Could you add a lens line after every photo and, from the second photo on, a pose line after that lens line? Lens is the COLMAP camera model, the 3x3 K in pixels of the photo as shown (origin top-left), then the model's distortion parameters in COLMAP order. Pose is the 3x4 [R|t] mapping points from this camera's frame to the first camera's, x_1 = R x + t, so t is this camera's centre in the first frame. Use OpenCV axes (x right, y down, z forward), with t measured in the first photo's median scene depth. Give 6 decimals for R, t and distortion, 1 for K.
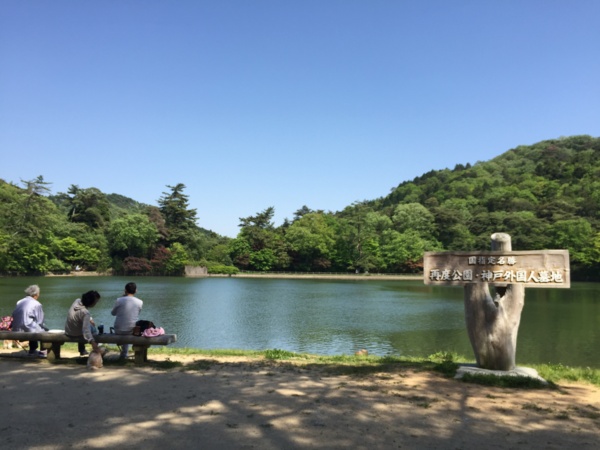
lens RADIAL K [[502.9, 0, 300.3], [0, 502.9, 225.2], [0, 0, 1]] dist [0.014776, 0.003456]
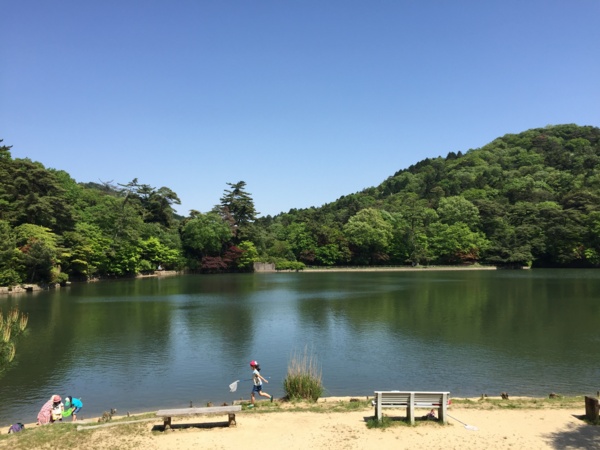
lens RADIAL K [[502.9, 0, 300.3], [0, 502.9, 225.2], [0, 0, 1]] dist [0.014776, 0.003456]
pose [[0.997148, -0.017048, 0.073527, -0.184630], [0.014859, 0.999433, 0.030223, -0.021594], [-0.074000, -0.029044, 0.996835, -0.019545]]
